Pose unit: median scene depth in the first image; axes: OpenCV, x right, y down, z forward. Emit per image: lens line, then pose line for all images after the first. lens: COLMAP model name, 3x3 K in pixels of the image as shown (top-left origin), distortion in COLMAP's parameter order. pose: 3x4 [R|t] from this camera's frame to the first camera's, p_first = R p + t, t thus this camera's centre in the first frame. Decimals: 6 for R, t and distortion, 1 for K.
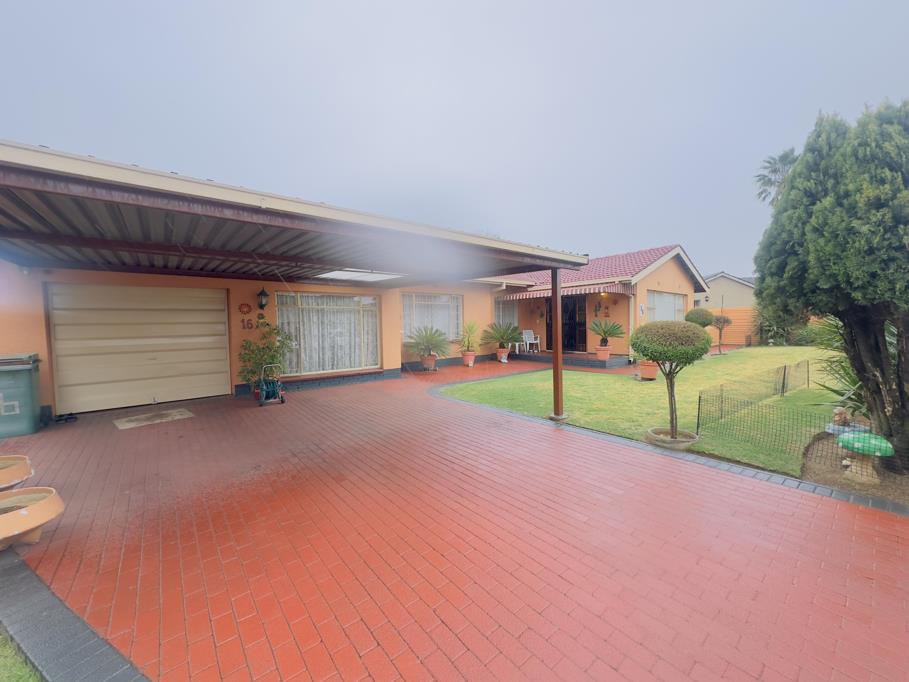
lens RADIAL K [[364.4, 0, 455.0], [0, 364.4, 339.1], [0, 0, 1]] dist [0.004061, -0.000006]
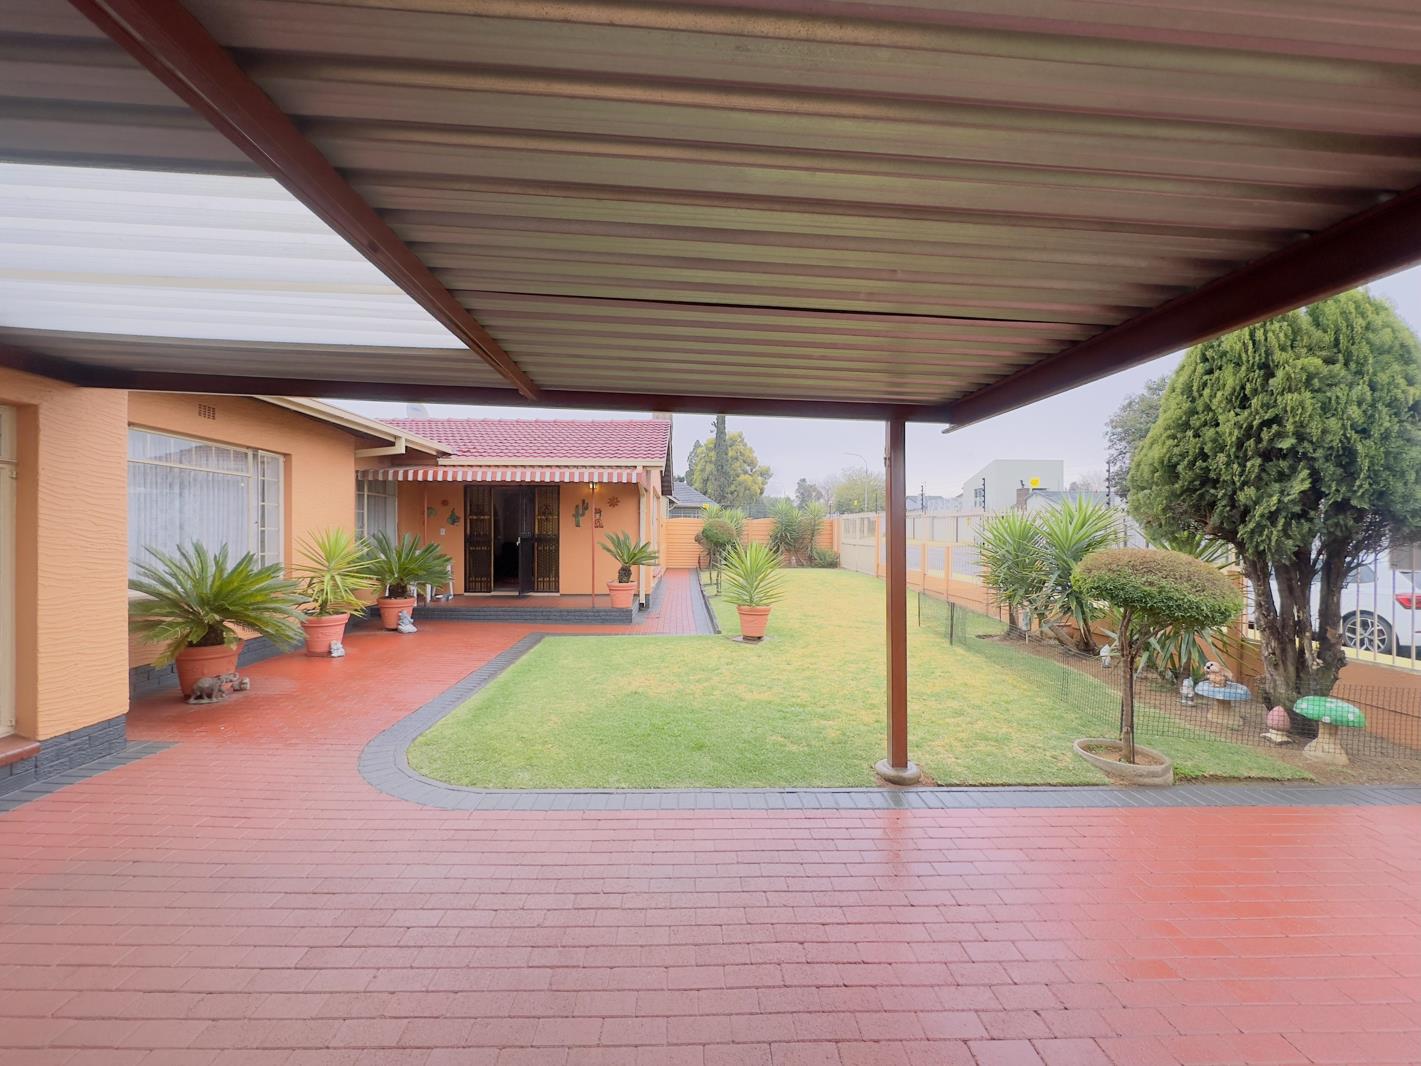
lens RADIAL K [[569.7, 0, 711.9], [0, 569.7, 533.3], [0, 0, 1]] dist [0.004061, -0.000006]
pose [[0.610343, 0.020290, 0.791877, -0.164921], [0.015315, 0.999183, -0.037405, -0.017143], [-0.791989, 0.034957, 0.609534, 0.333889]]
